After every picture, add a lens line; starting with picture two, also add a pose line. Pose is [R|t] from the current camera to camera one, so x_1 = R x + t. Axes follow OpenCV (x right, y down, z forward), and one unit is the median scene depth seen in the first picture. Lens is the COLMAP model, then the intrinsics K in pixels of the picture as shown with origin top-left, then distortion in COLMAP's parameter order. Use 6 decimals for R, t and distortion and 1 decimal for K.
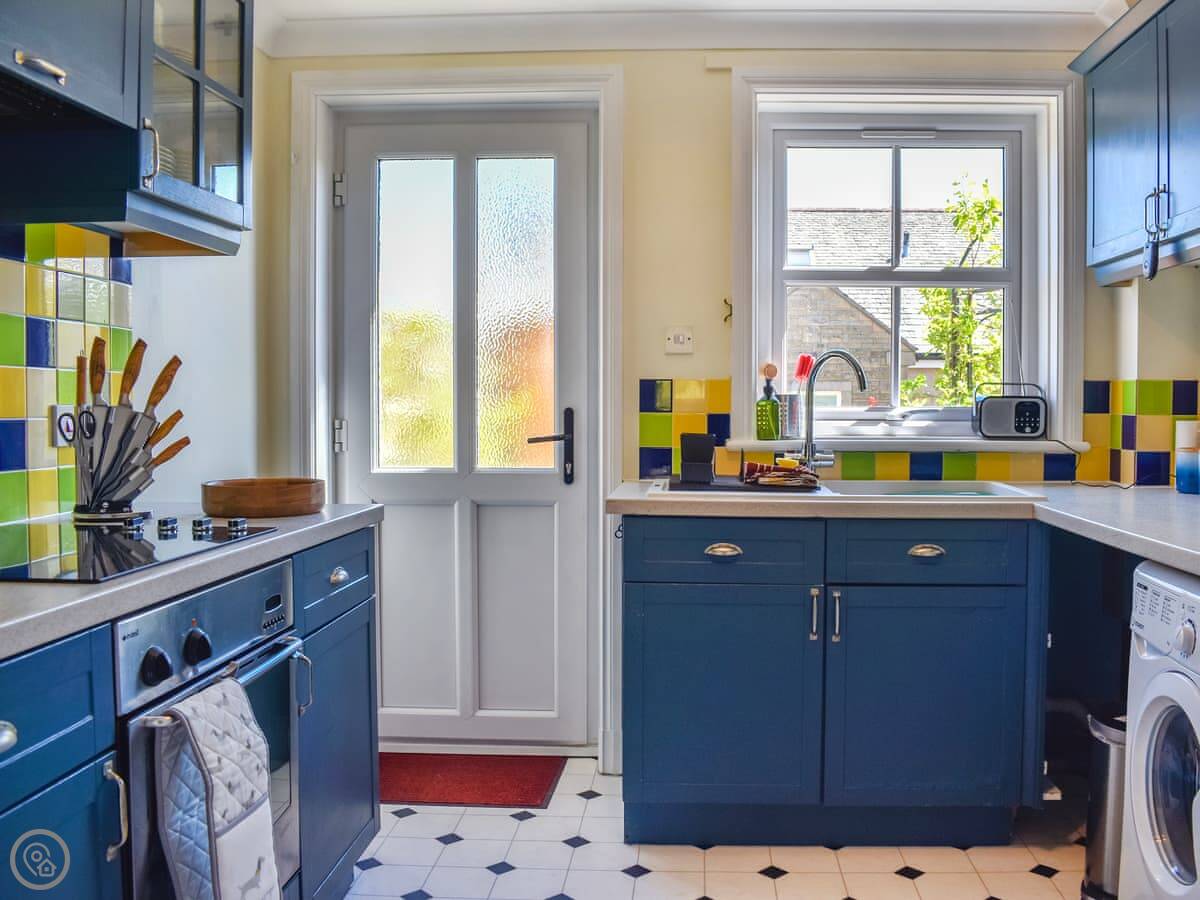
lens RADIAL K [[1112.4, 0, 600.0], [0, 1112.4, 450.0], [0, 0, 1]] dist [-0.108829, 0.013940]
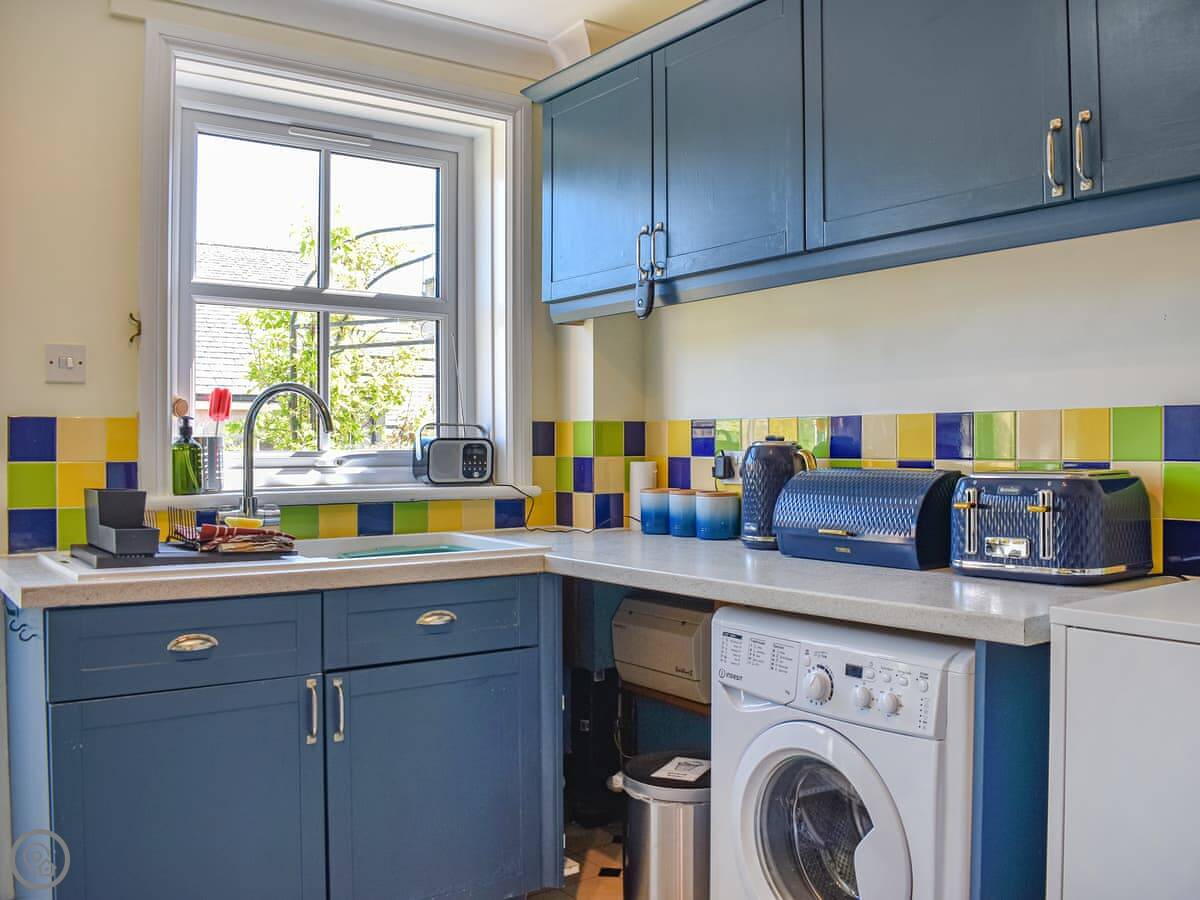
lens RADIAL K [[1112.4, 0, 600.0], [0, 1112.4, 450.0], [0, 0, 1]] dist [-0.108829, 0.013940]
pose [[0.738950, -0.006478, 0.673729, -0.163640], [0.033490, 0.999071, -0.027126, -0.010105], [-0.672927, 0.042608, 0.738481, 0.236252]]
